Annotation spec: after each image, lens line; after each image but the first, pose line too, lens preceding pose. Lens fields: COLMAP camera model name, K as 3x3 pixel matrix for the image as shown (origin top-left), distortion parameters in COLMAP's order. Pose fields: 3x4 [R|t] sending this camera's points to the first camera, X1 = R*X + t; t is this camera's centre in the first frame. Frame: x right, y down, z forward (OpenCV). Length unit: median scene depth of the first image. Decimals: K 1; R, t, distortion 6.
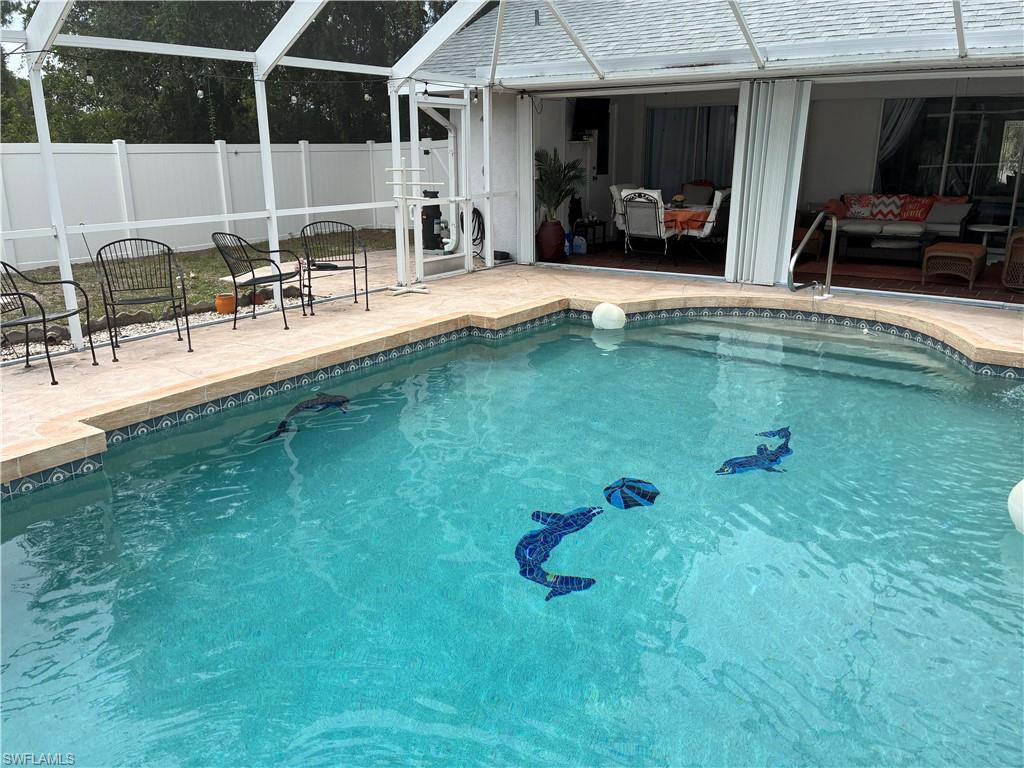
lens RADIAL K [[783.9, 0, 508.0], [0, 783.9, 366.1], [0, 0, 1]] dist [0.037053, -0.002502]
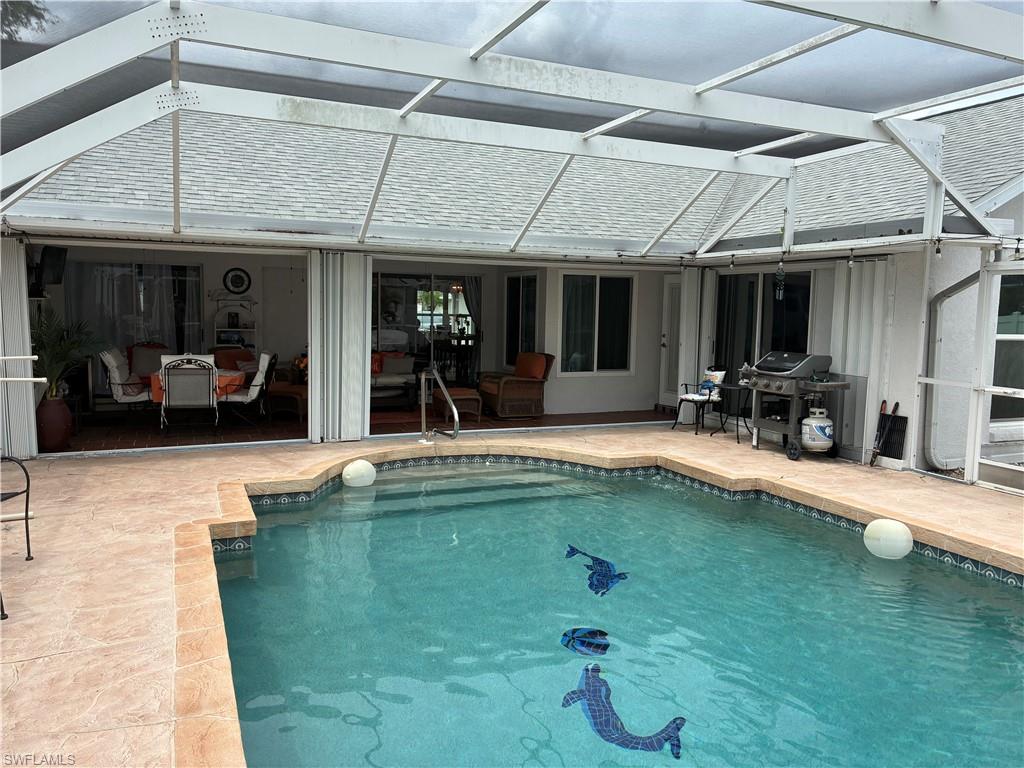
lens RADIAL K [[767.1, 0, 512.0], [0, 767.1, 384.0], [0, 0, 1]] dist [-0.007343, -0.002443]
pose [[0.497083, -0.068683, 0.864980, -0.471028], [0.214448, 0.975663, -0.045767, -0.090523], [-0.840786, 0.208243, 0.499714, 0.325856]]
